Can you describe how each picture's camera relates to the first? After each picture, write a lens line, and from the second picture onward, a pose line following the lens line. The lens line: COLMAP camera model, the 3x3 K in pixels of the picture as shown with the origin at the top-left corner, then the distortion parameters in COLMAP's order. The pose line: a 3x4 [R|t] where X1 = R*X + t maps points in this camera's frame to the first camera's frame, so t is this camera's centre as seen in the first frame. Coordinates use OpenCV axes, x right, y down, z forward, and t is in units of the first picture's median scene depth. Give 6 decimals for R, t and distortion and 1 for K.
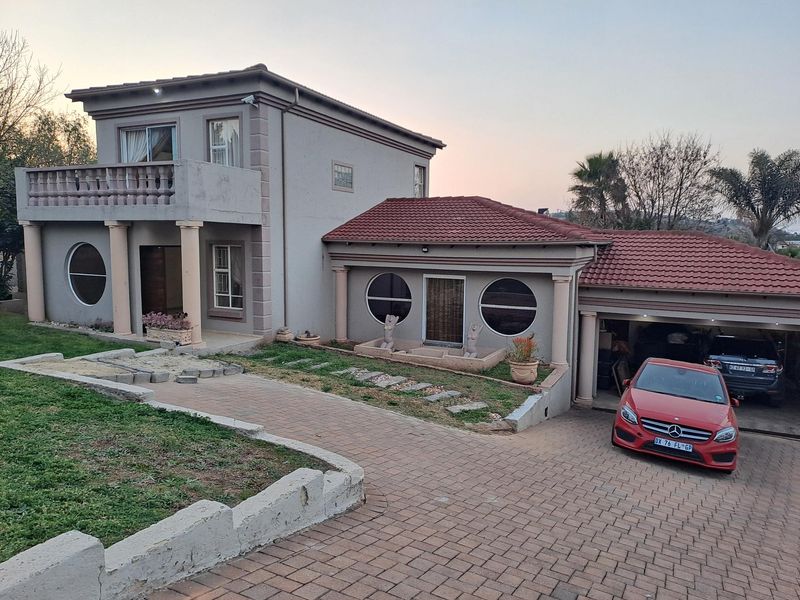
lens RADIAL K [[578.0, 0, 381.9], [0, 578.0, 301.9], [0, 0, 1]] dist [0.126112, -0.147505]
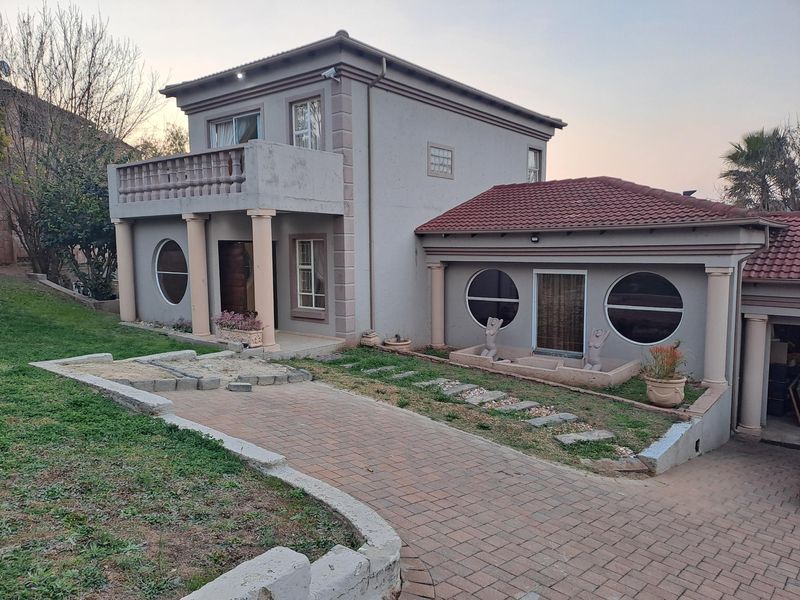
lens RADIAL K [[578.0, 0, 381.9], [0, 578.0, 301.9], [0, 0, 1]] dist [0.126112, -0.147505]
pose [[0.978844, 0.002305, -0.204595, 0.032363], [-0.004711, 0.999925, -0.011275, 0.011144], [0.204554, 0.012000, 0.978782, 0.140892]]
